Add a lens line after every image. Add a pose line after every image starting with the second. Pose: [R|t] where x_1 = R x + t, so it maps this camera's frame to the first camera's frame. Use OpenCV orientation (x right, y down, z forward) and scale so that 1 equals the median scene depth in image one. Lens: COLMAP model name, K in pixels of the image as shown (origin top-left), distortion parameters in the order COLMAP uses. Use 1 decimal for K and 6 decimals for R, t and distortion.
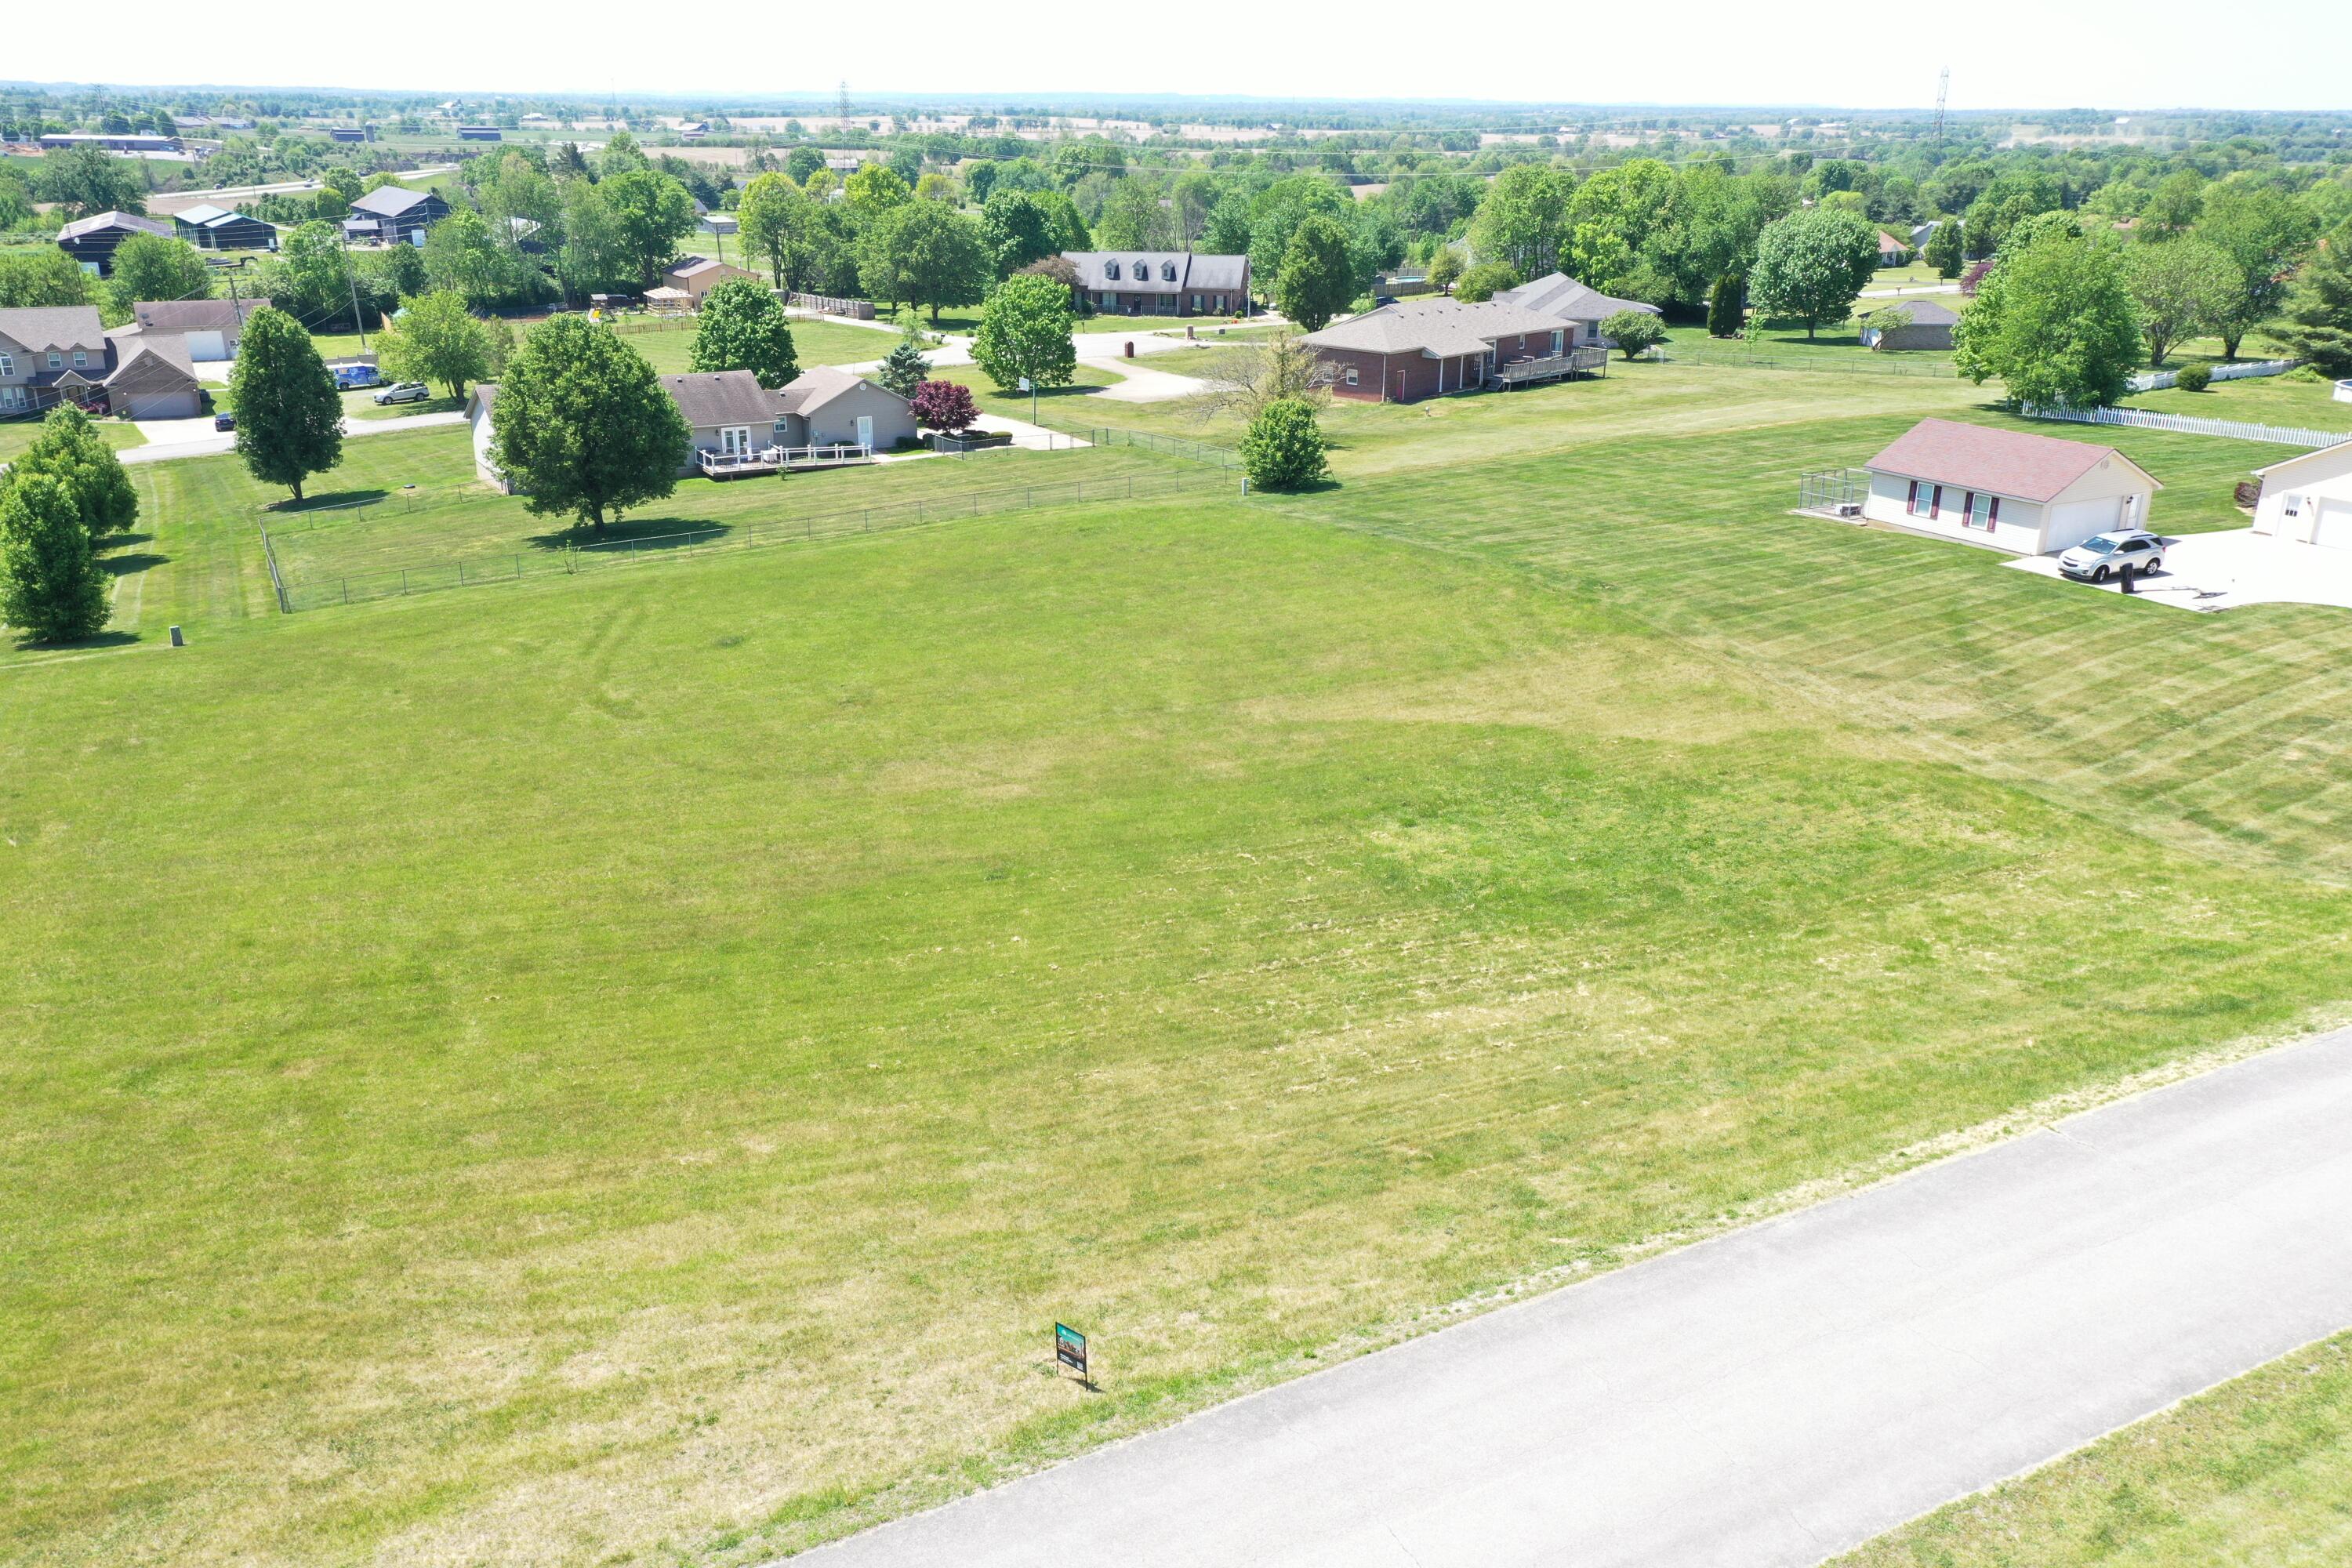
lens RADIAL K [[1881.2, 0, 1176.0], [0, 1881.2, 784.0], [0, 0, 1]] dist [0.026719, 0.004496]
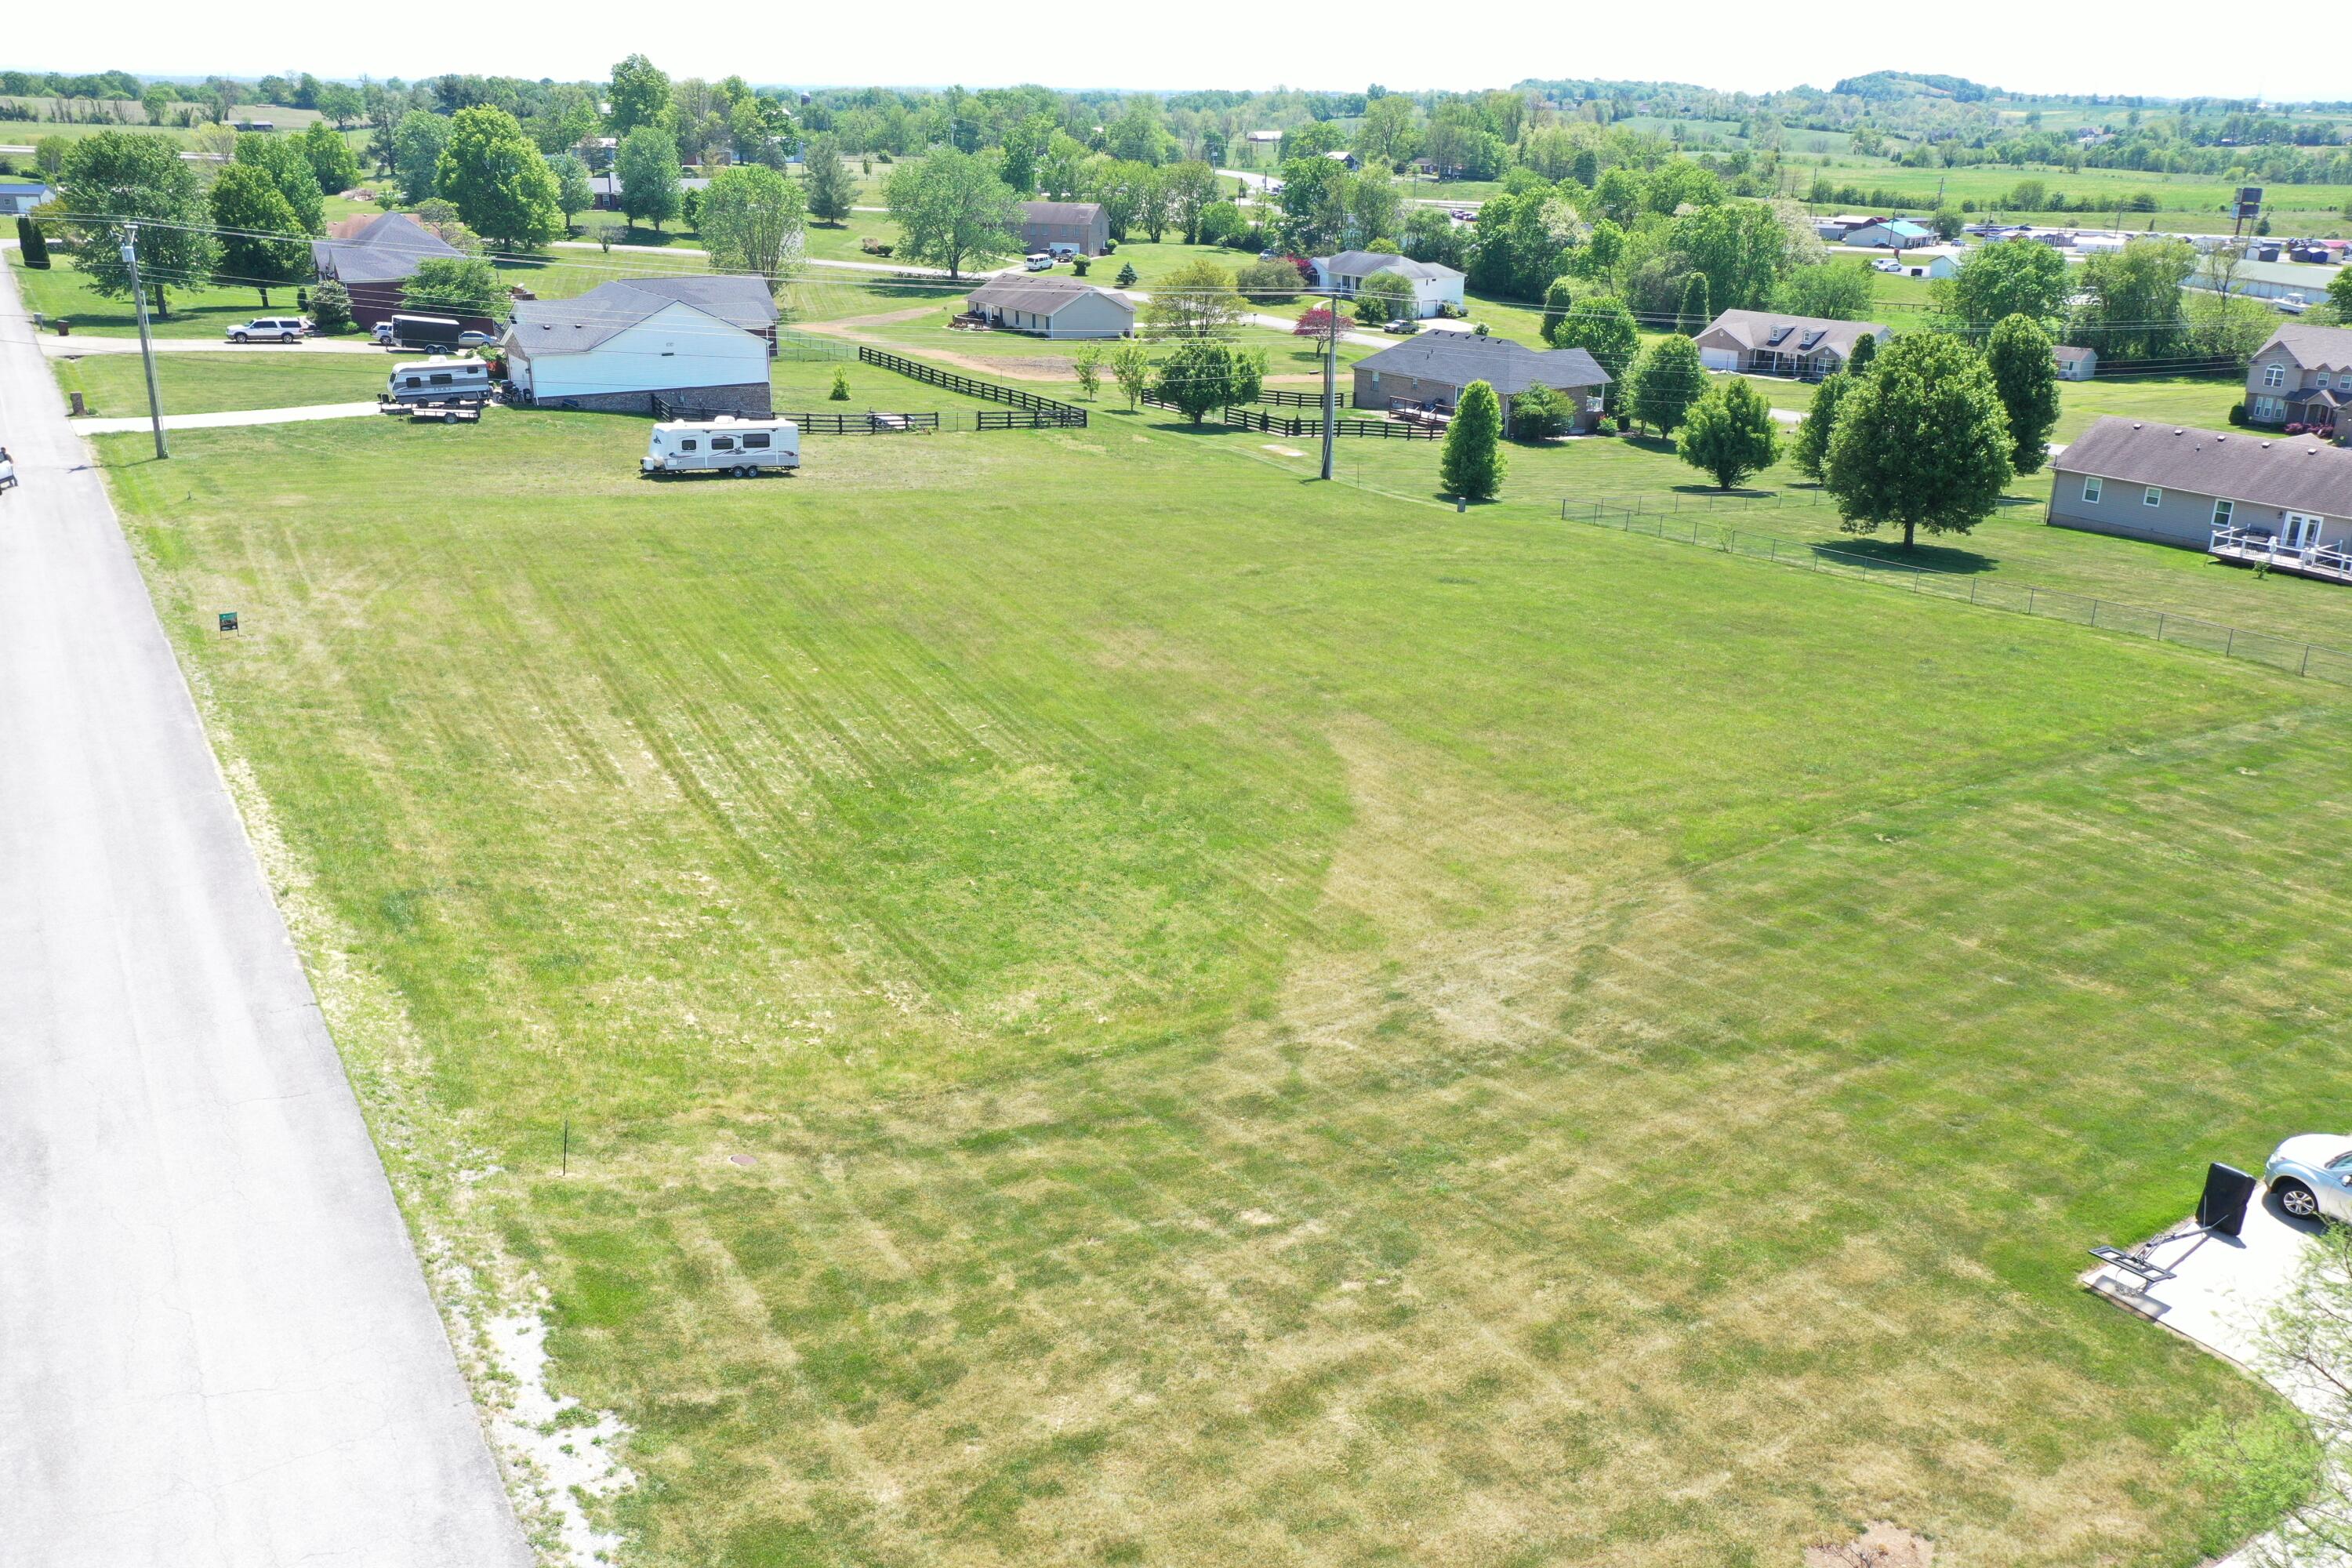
lens RADIAL K [[1850.4, 0, 1178.0], [0, 1850.4, 844.2], [0, 0, 1]] dist [0.016421, 0.008811]
pose [[0.056434, 0.364837, -0.929359, 0.713211], [-0.347082, 0.879955, 0.324367, -0.197324], [0.936135, 0.304259, 0.176288, 0.548369]]
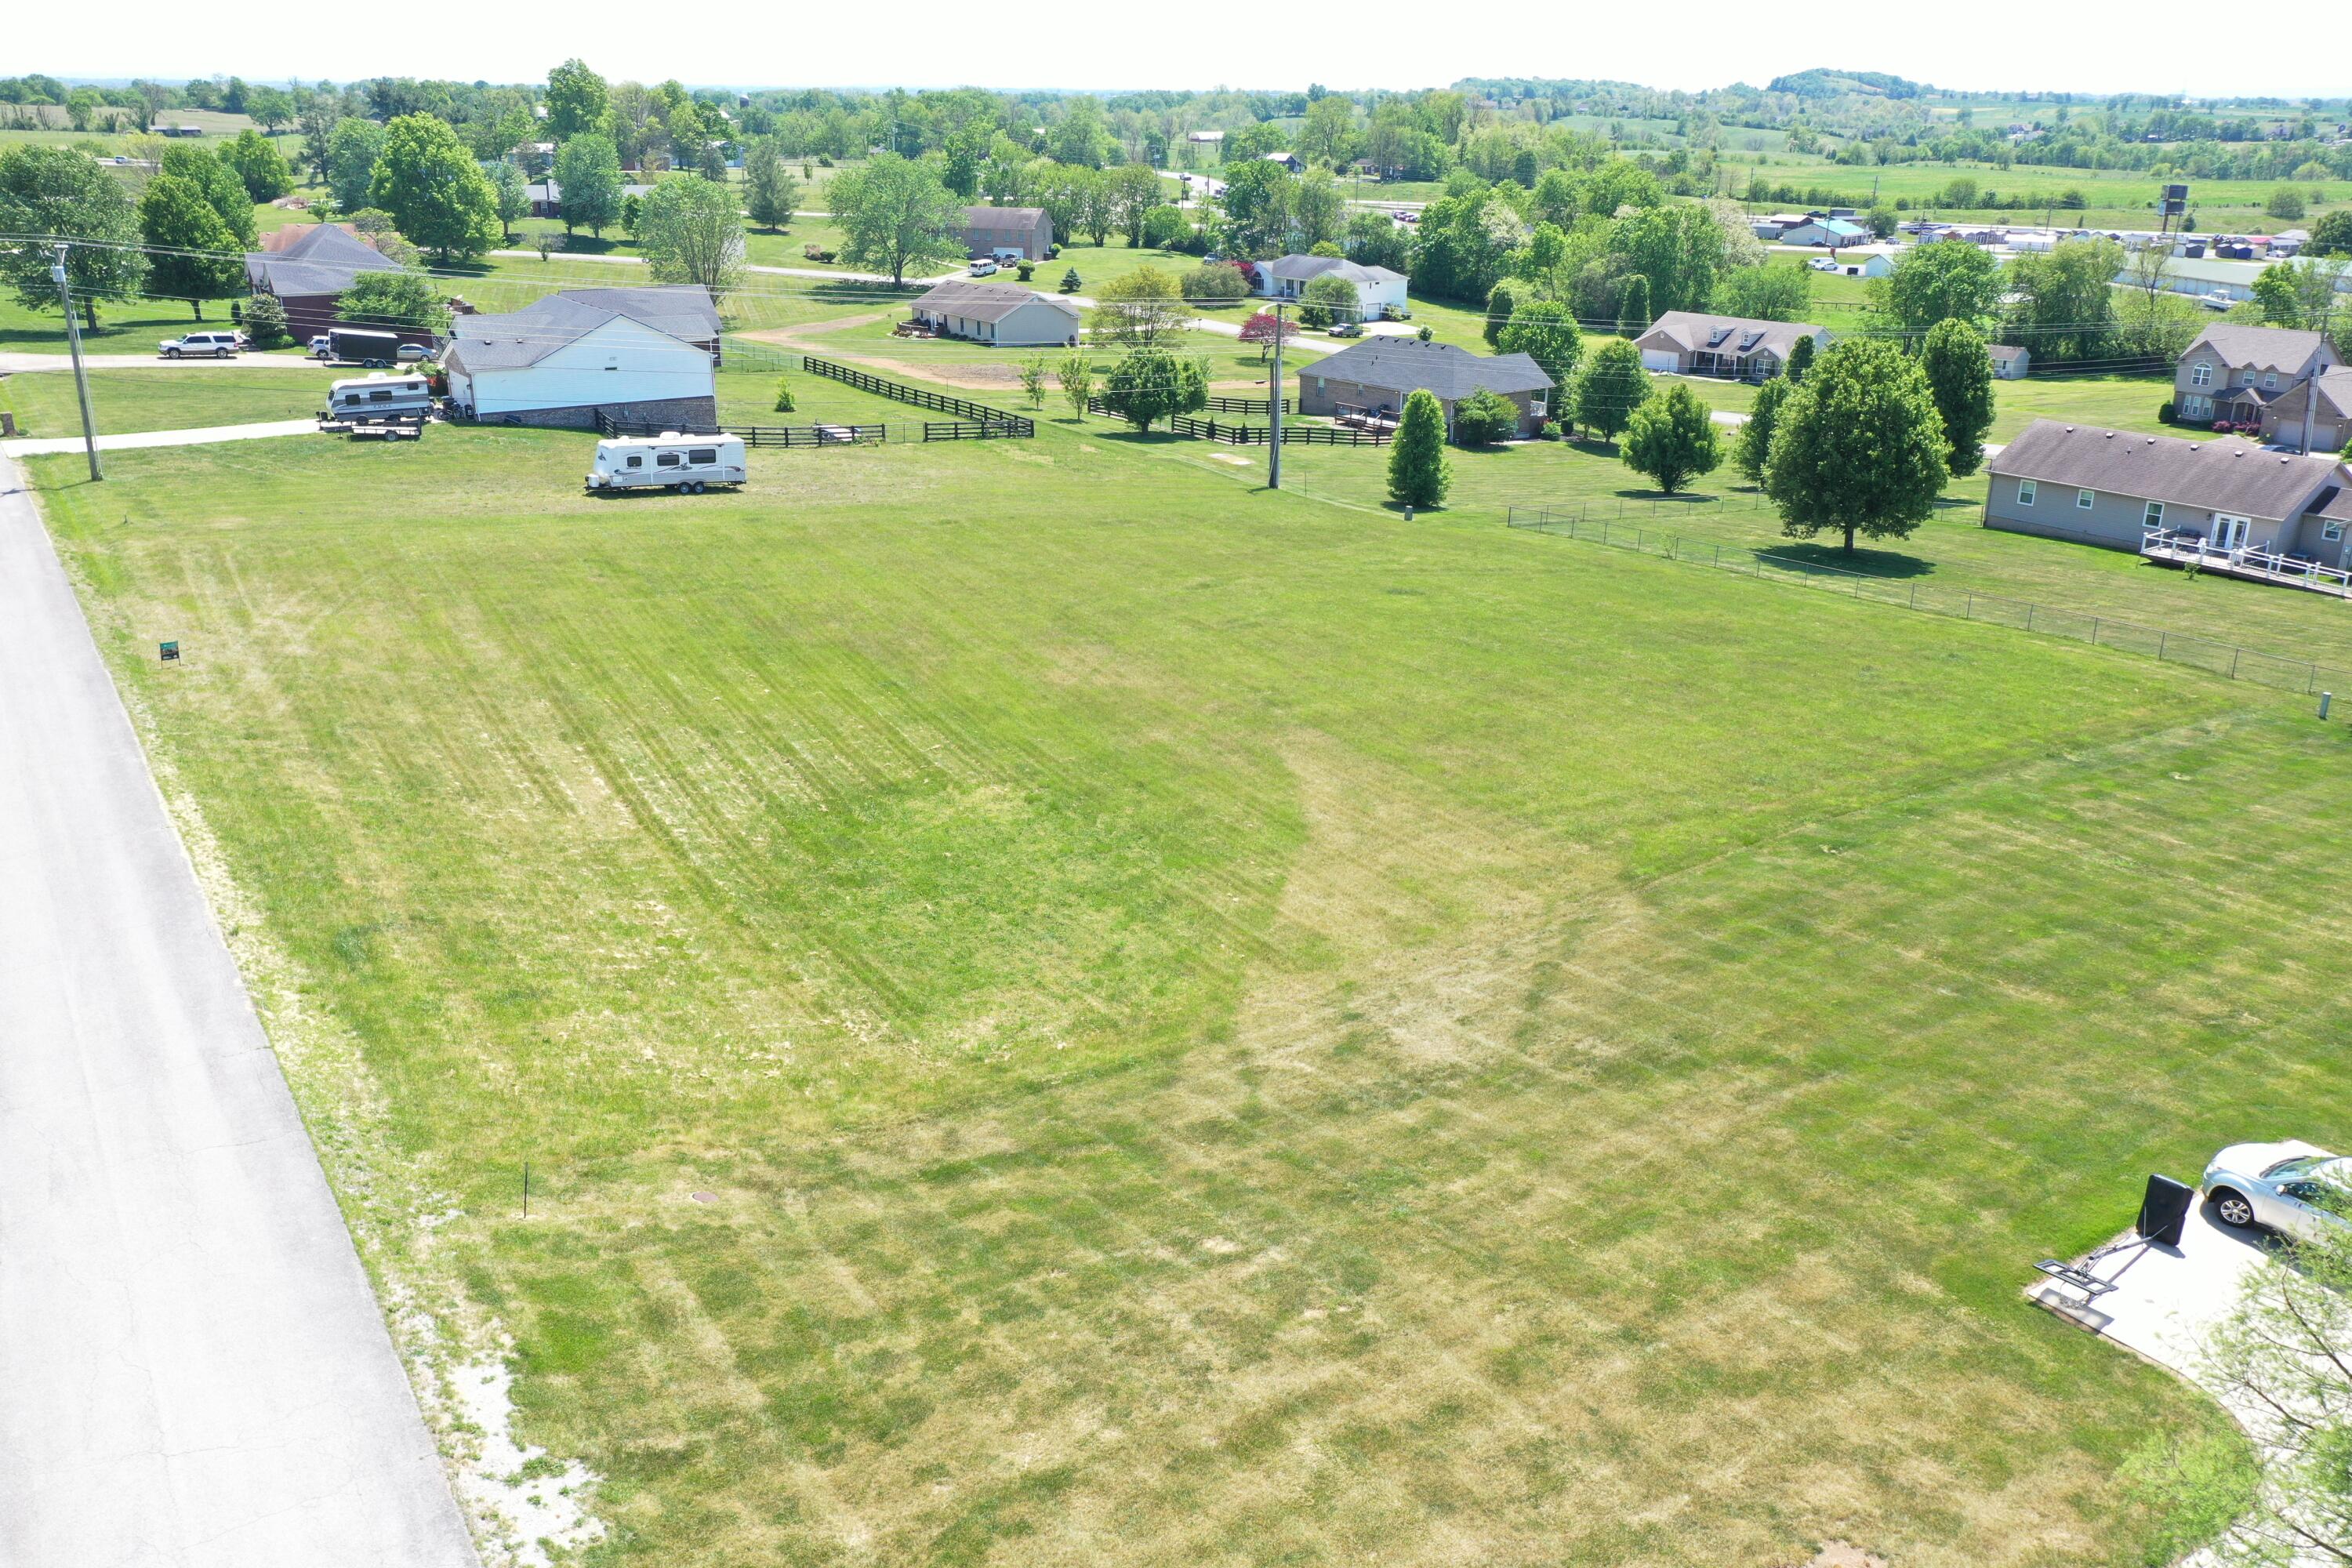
lens RADIAL K [[1850.4, 0, 1178.0], [0, 1850.4, 844.2], [0, 0, 1]] dist [0.016421, 0.008811]
pose [[0.085894, 0.364157, -0.927368, 0.713292], [-0.342394, 0.884905, 0.315769, -0.203975], [0.935622, 0.290403, 0.200693, 0.544820]]
